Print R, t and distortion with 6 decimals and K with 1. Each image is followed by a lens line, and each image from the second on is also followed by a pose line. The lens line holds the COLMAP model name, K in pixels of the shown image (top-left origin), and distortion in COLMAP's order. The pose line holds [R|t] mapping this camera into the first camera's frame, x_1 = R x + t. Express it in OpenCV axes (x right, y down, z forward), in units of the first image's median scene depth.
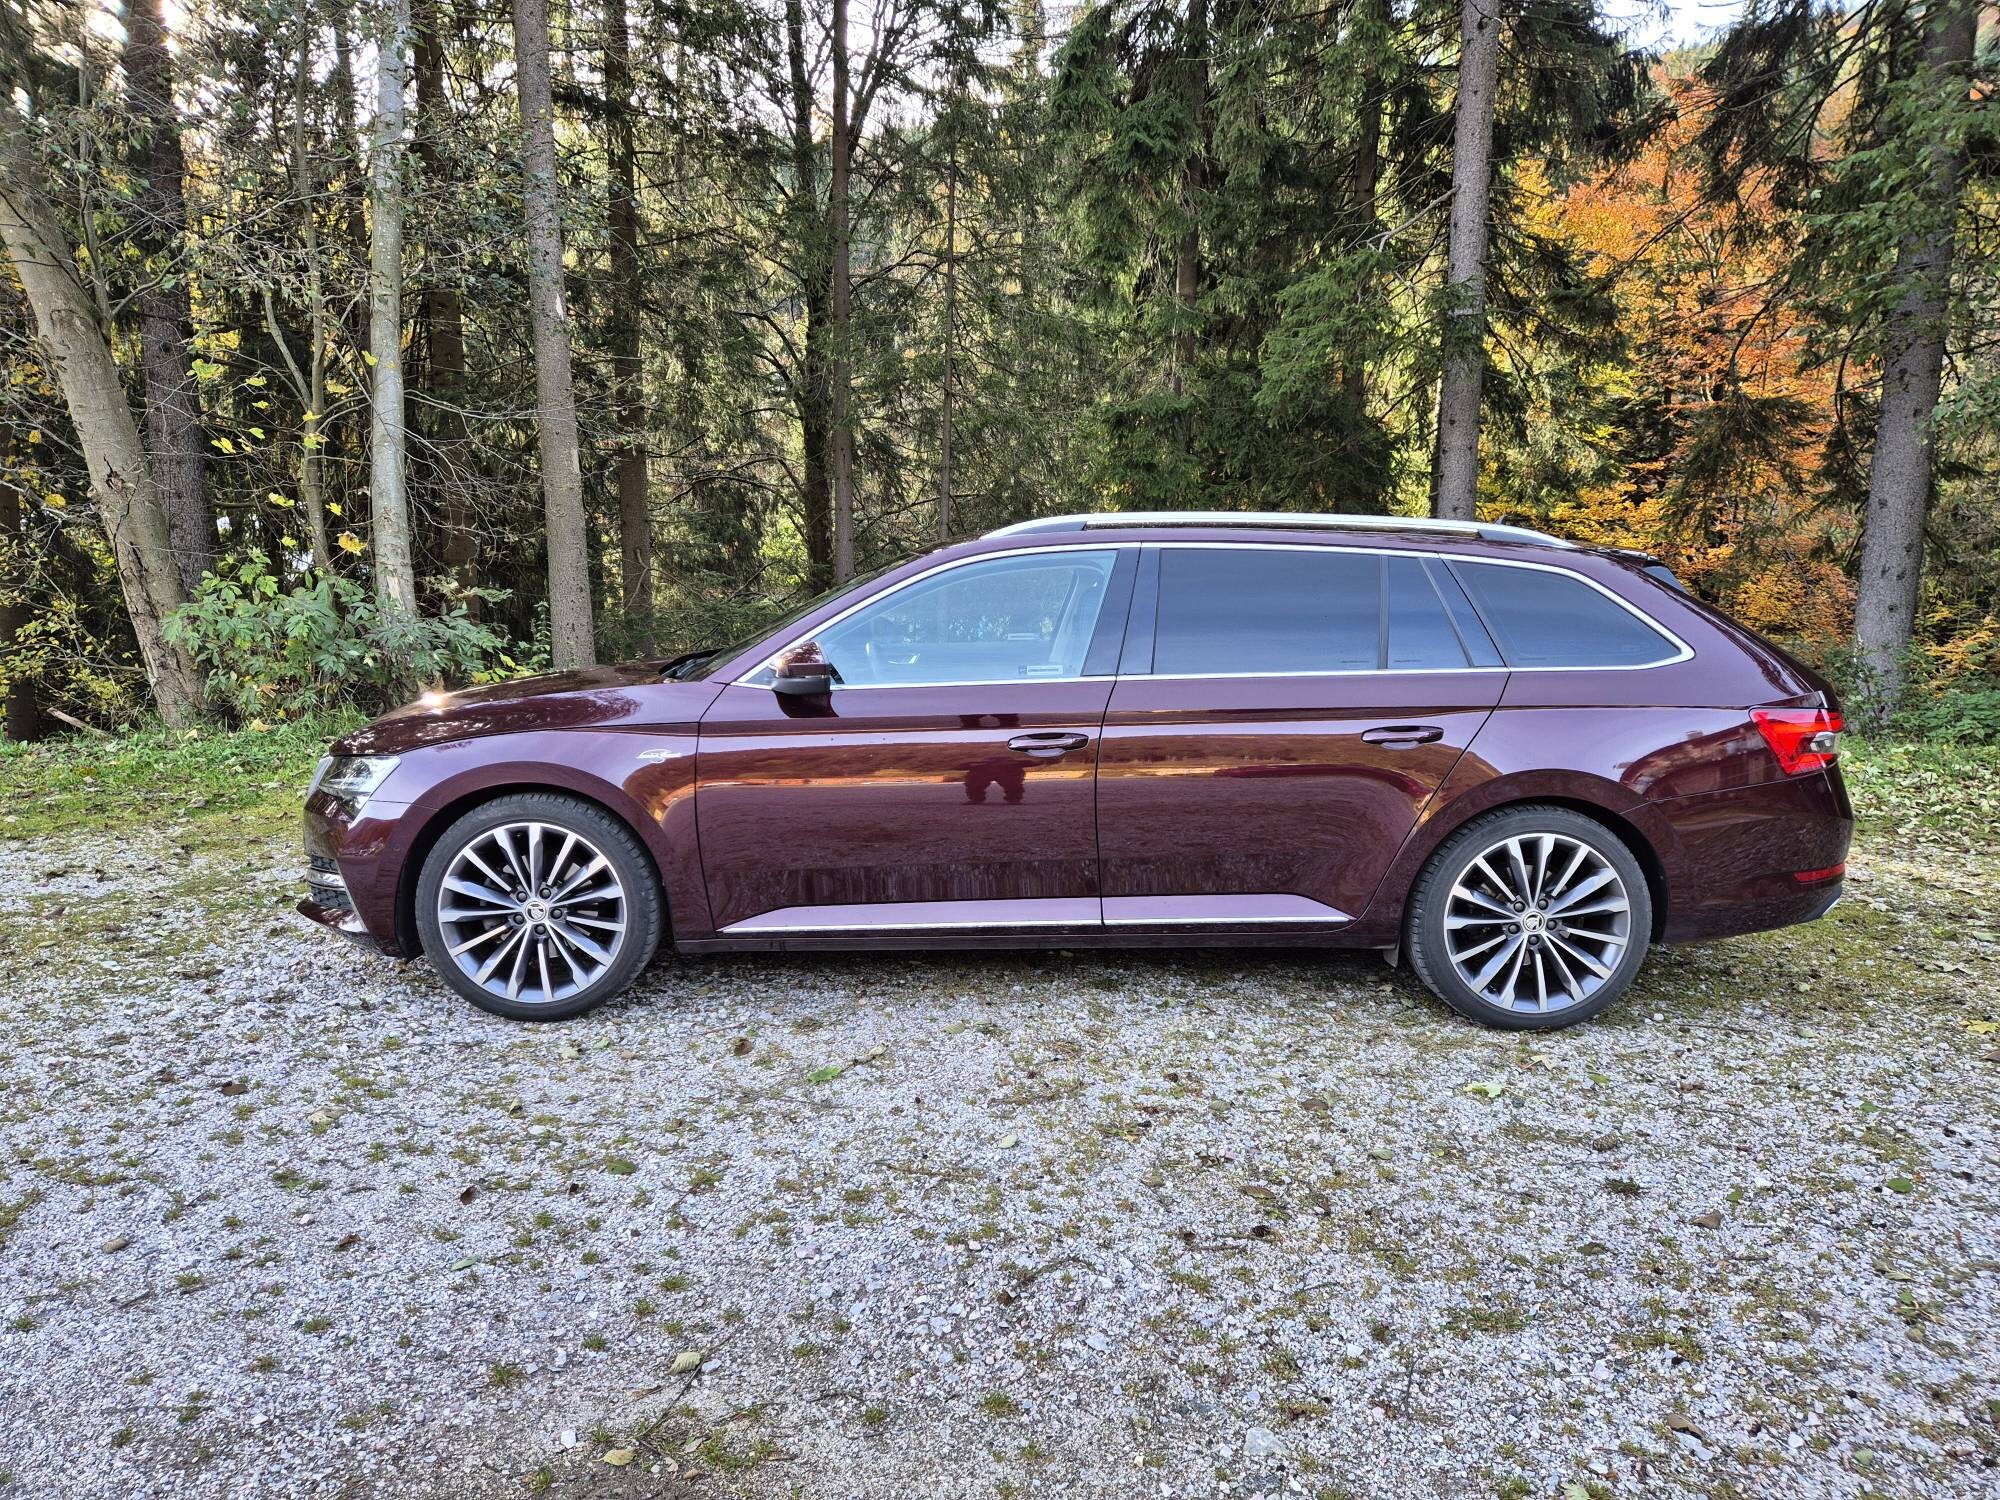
lens RADIAL K [[1335.9, 0, 980.3], [0, 1335.9, 759.7], [0, 0, 1]] dist [0.073245, -0.065695]
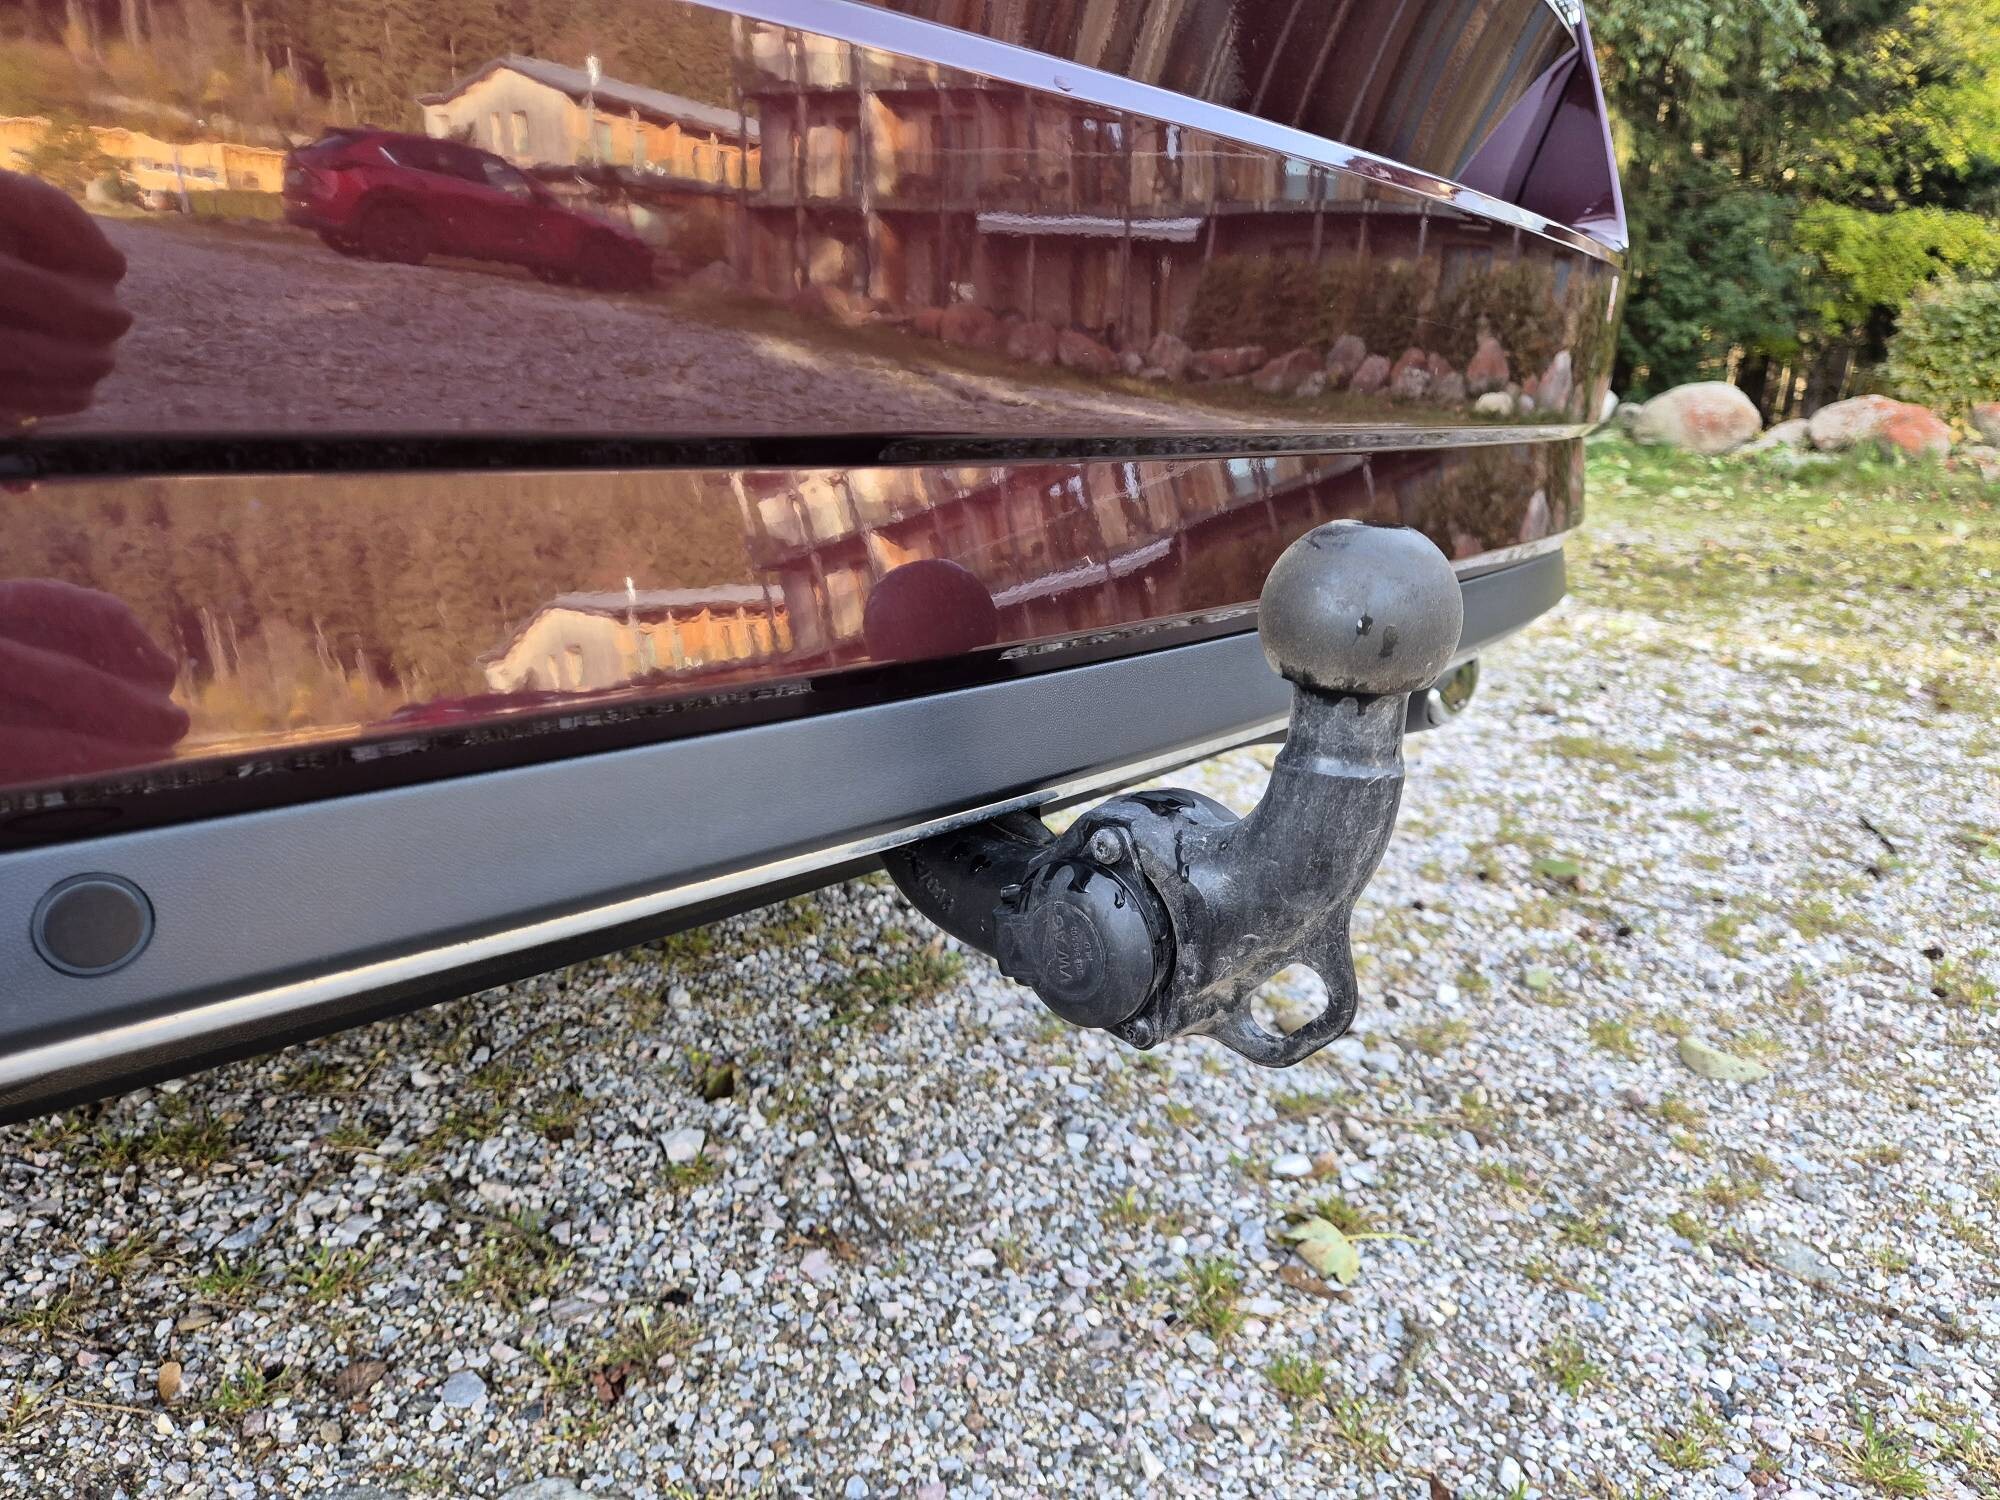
lens RADIAL K [[1335.9, 0, 1008.6], [0, 1335.9, 746.7], [0, 0, 1]] dist [0.073245, -0.065695]
pose [[0.718776, -0.169641, 0.674227, 0.022357], [0.088380, 0.984202, 0.153413, 0.060476], [-0.689601, -0.050681, 0.722414, 0.146825]]
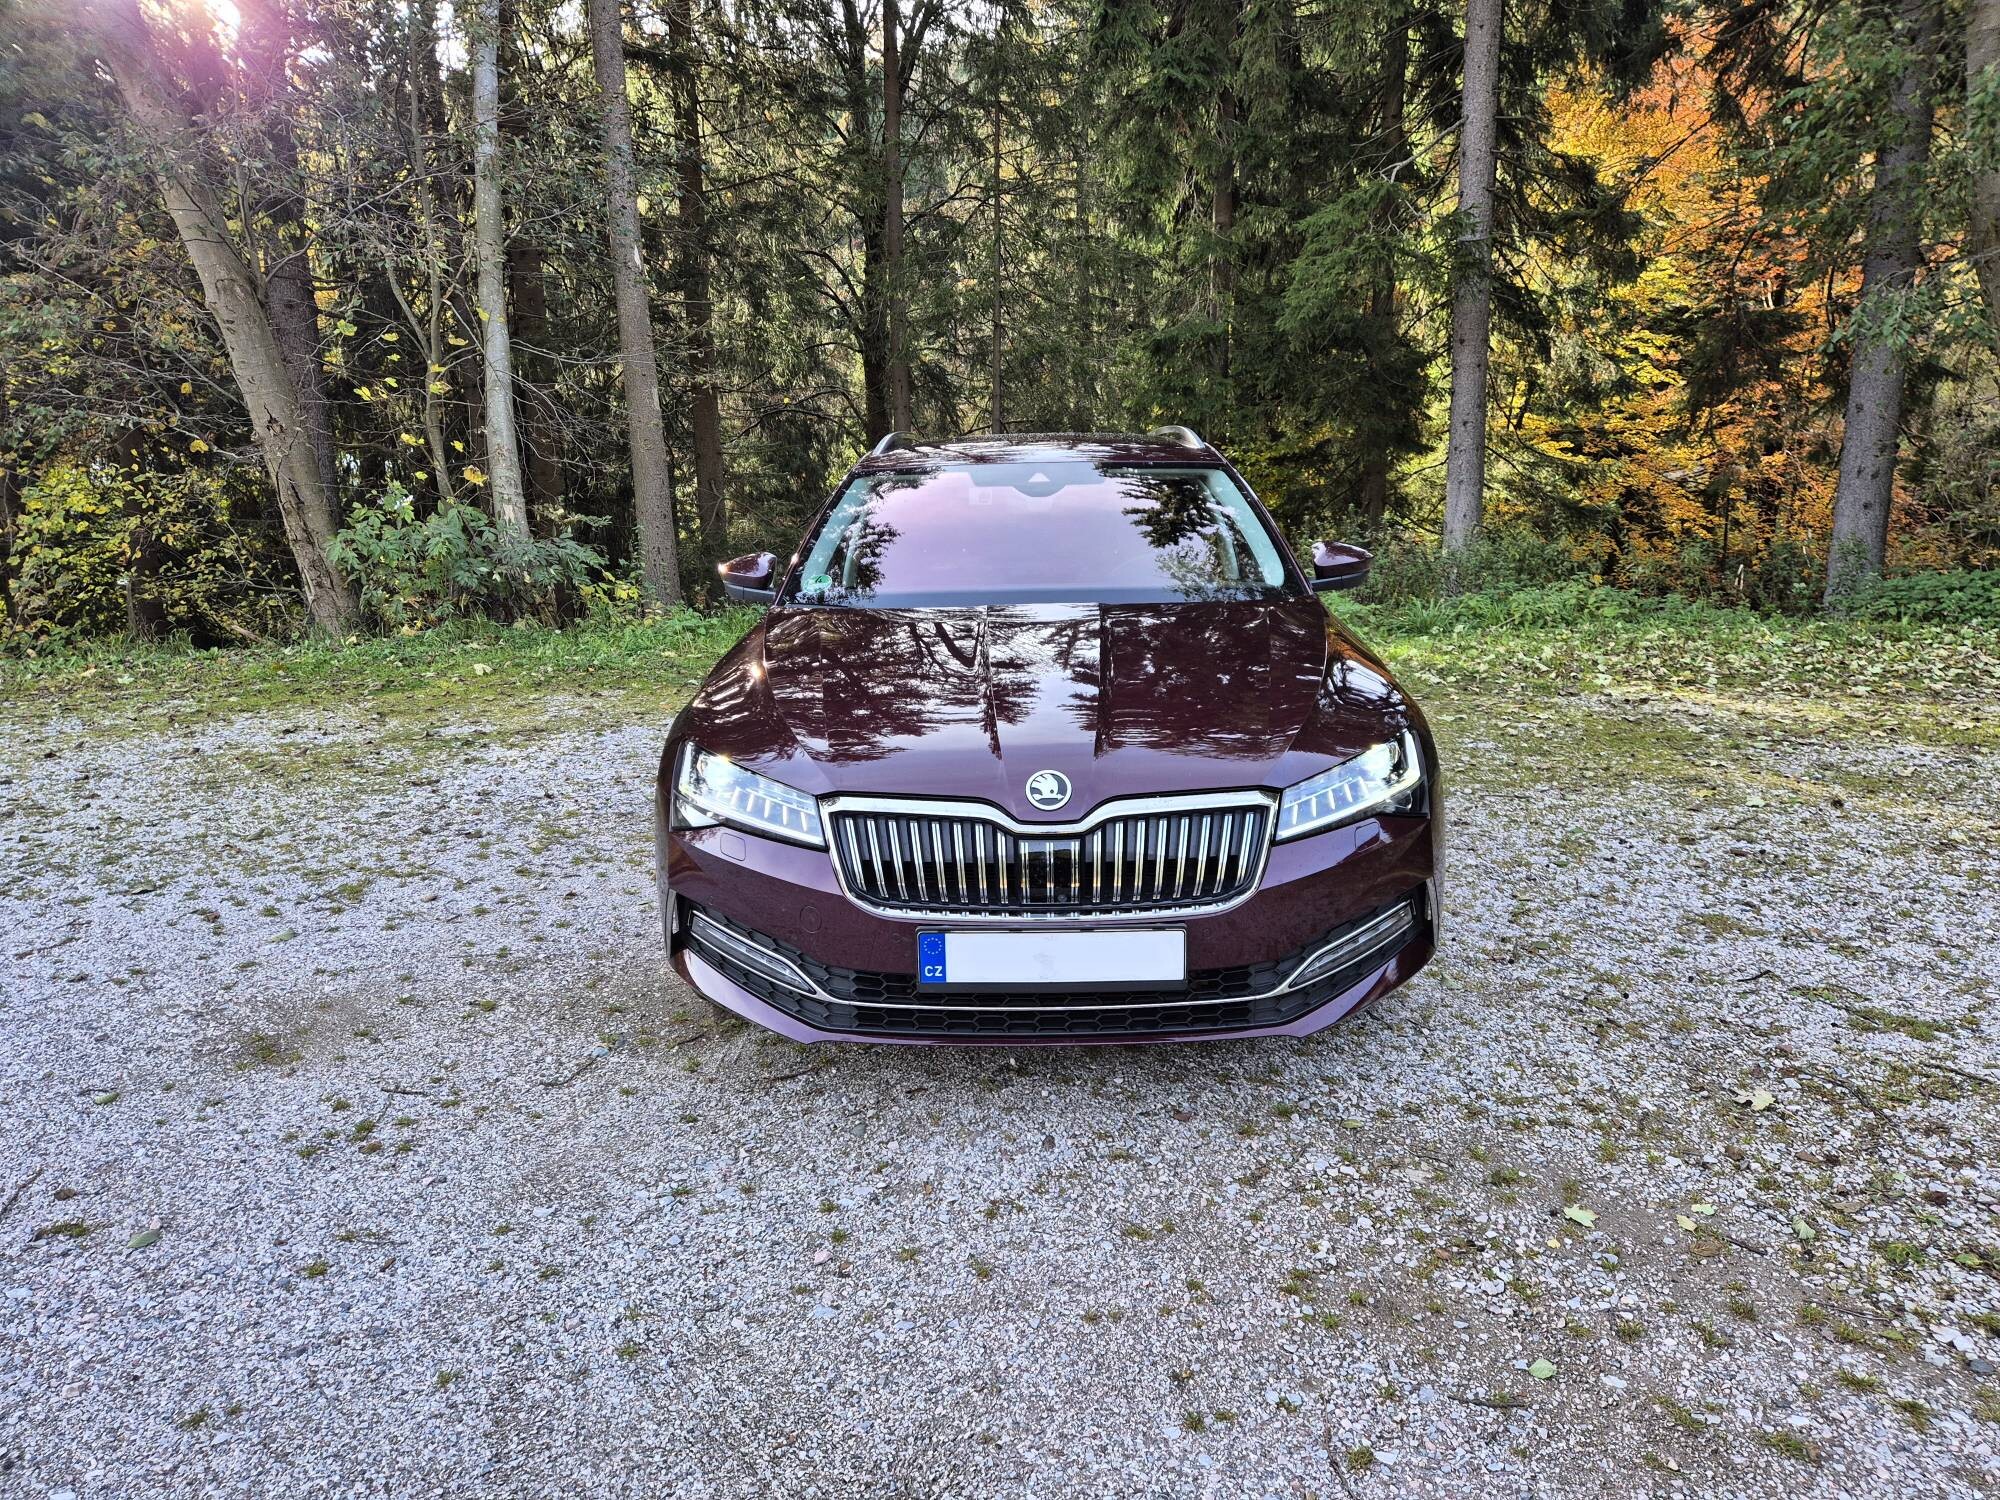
lens RADIAL K [[1335.9, 0, 1014.0], [0, 1335.9, 758.6], [0, 0, 1]] dist [0.073245, -0.065695]
pose [[0.999398, -0.016426, -0.030550, 0.029987], [0.017967, 0.998543, 0.050874, 0.030080], [0.029670, -0.051393, 0.998238, -0.149241]]
